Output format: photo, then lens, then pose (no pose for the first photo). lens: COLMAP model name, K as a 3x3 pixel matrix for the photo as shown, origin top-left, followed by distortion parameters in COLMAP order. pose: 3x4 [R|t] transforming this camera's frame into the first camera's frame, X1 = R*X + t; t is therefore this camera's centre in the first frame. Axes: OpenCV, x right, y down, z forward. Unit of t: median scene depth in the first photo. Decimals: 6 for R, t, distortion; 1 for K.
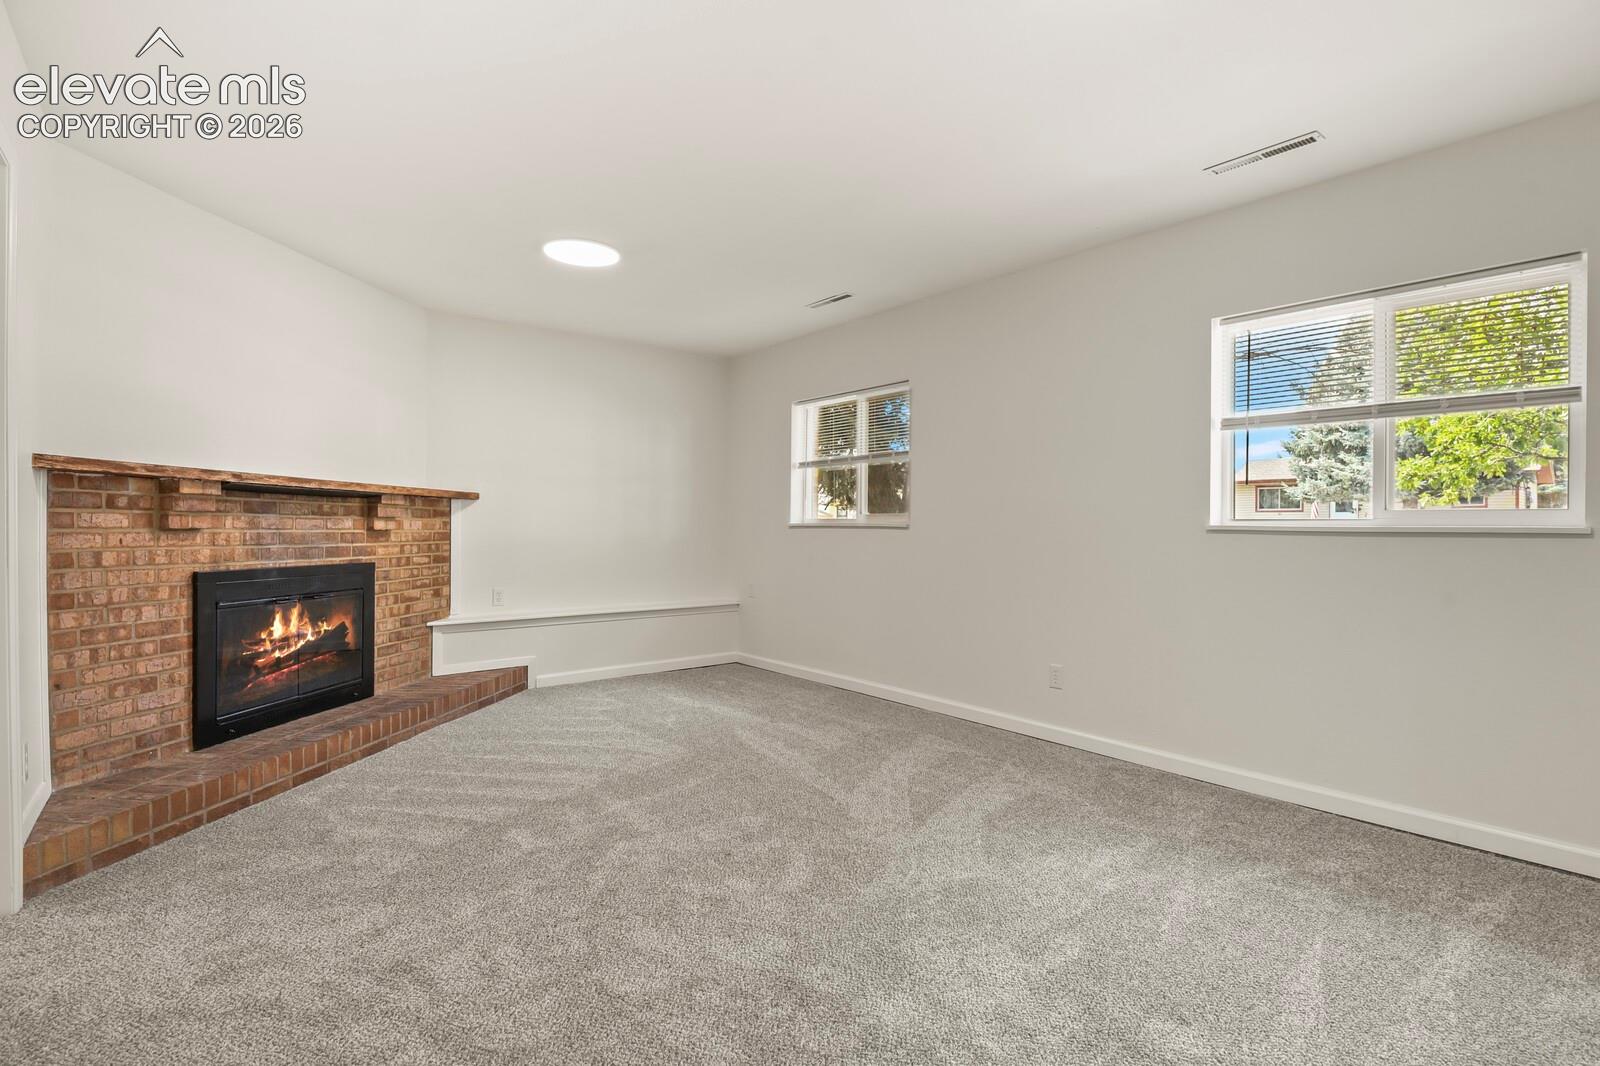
lens RADIAL K [[807.4, 0, 805.0], [0, 807.4, 531.3], [0, 0, 1]] dist [-0.024247, -0.004672]
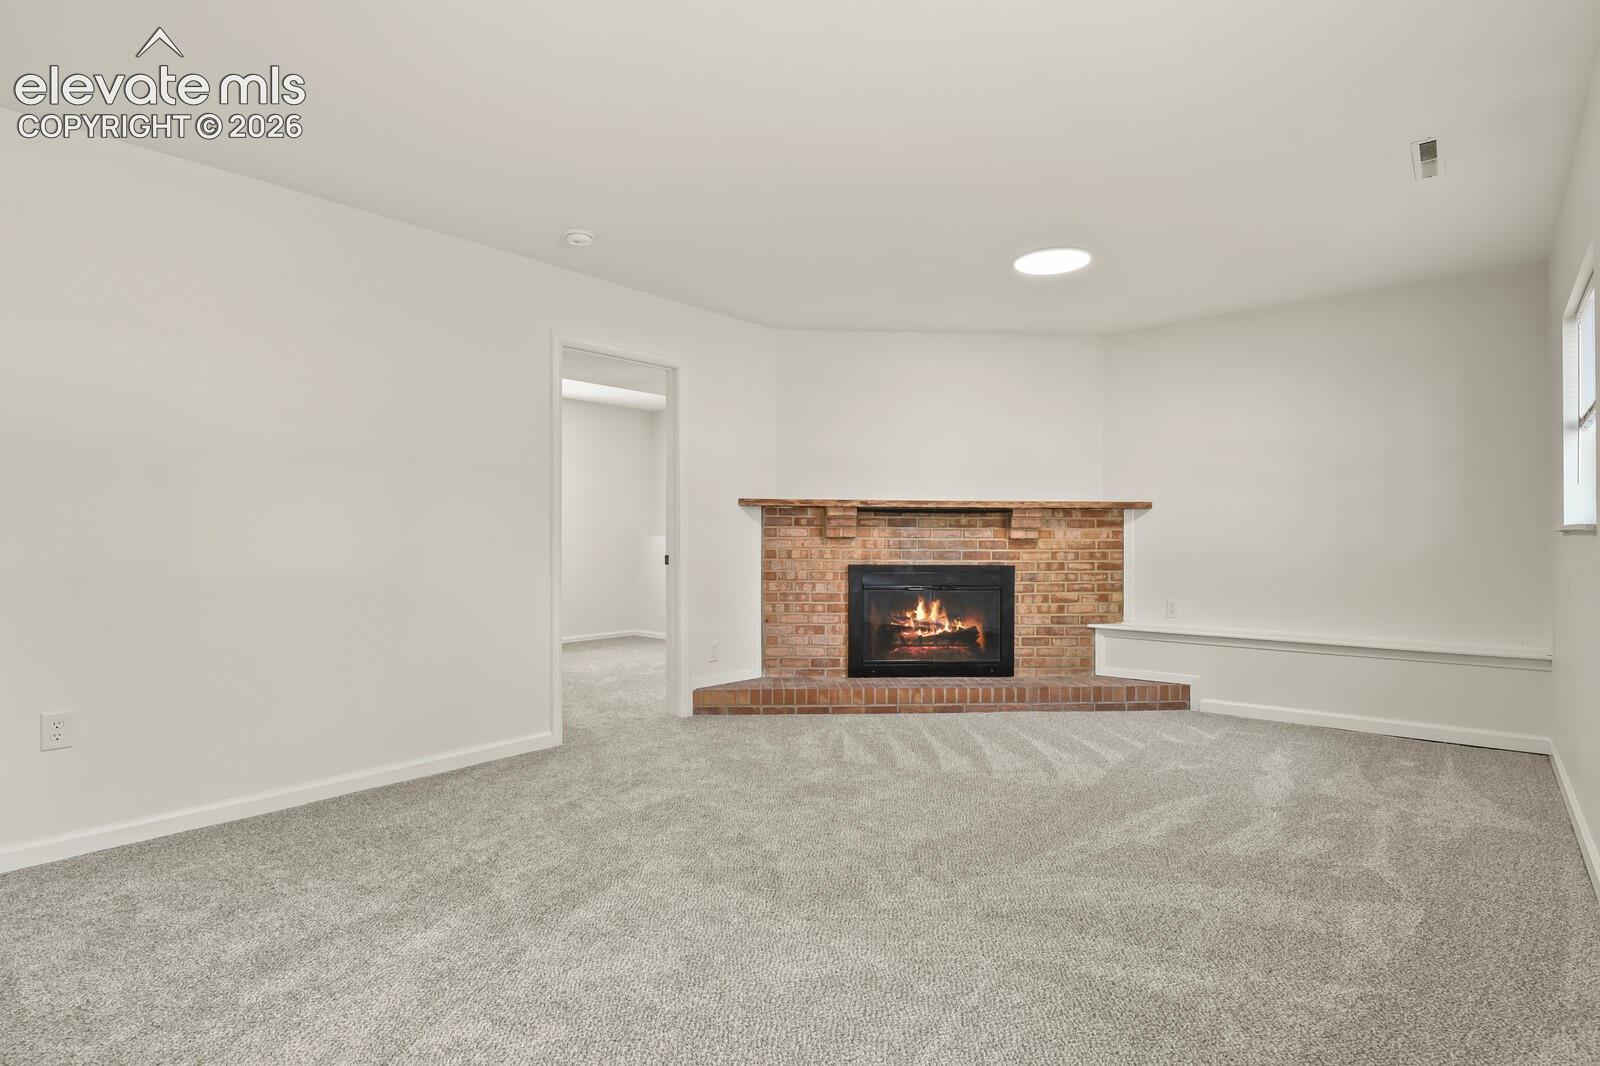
lens RADIAL K [[807.4, 0, 799.7], [0, 807.4, 532.0], [0, 0, 1]] dist [-0.024247, -0.004672]
pose [[0.141203, -0.013410, -0.989890, 0.755660], [-0.005359, 0.999883, -0.014310, 0.009069], [0.989966, 0.007325, 0.141115, 0.625027]]
